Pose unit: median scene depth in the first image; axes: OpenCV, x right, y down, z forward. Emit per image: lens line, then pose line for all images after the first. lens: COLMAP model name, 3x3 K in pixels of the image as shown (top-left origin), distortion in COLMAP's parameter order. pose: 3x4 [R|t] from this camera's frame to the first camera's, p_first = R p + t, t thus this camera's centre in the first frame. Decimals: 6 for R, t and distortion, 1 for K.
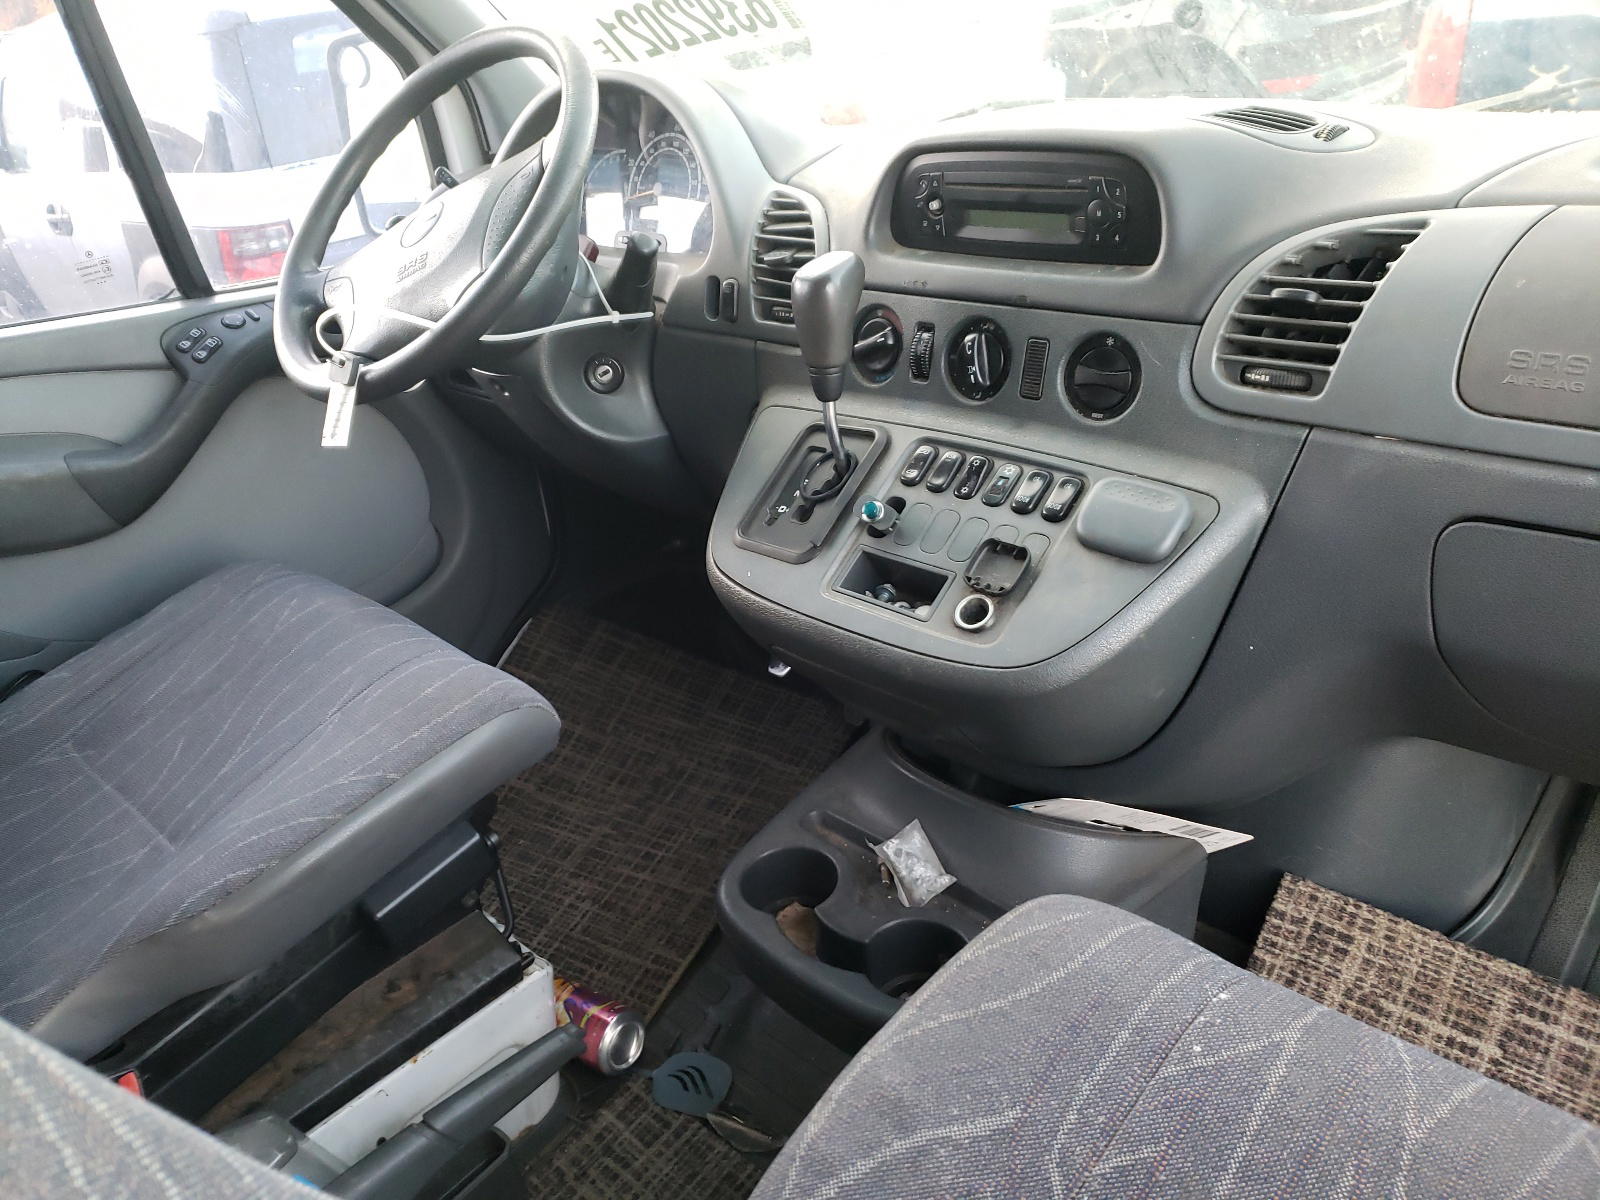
lens RADIAL K [[1223.1, 0, 802.4], [0, 1223.1, 604.8], [0, 0, 1]] dist [-0.002986, 0.000527]
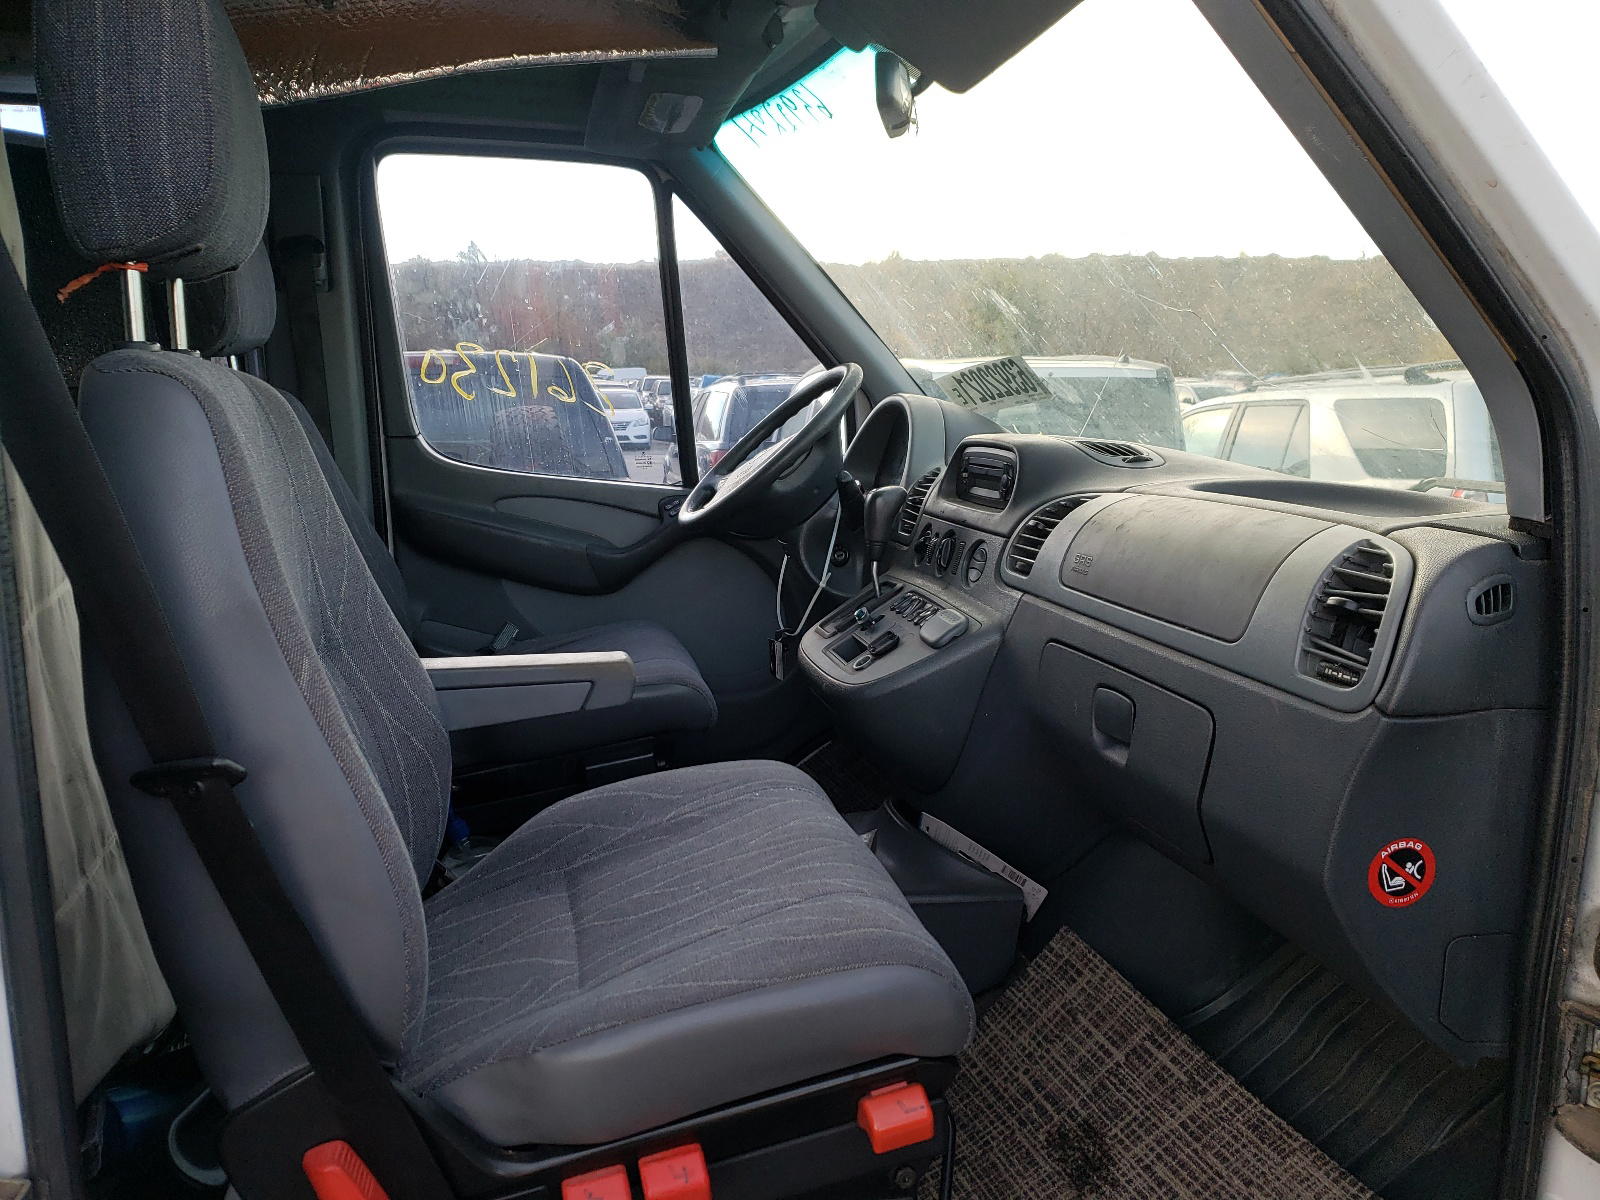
lens RADIAL K [[1223.1, 0, 799.5], [0, 1223.1, 596.9], [0, 0, 1]] dist [-0.002986, 0.000527]
pose [[0.837483, 0.209442, -0.504734, 0.839713], [-0.343805, 0.919876, -0.188752, 0.258860], [0.424760, 0.331607, 0.842387, -0.552943]]
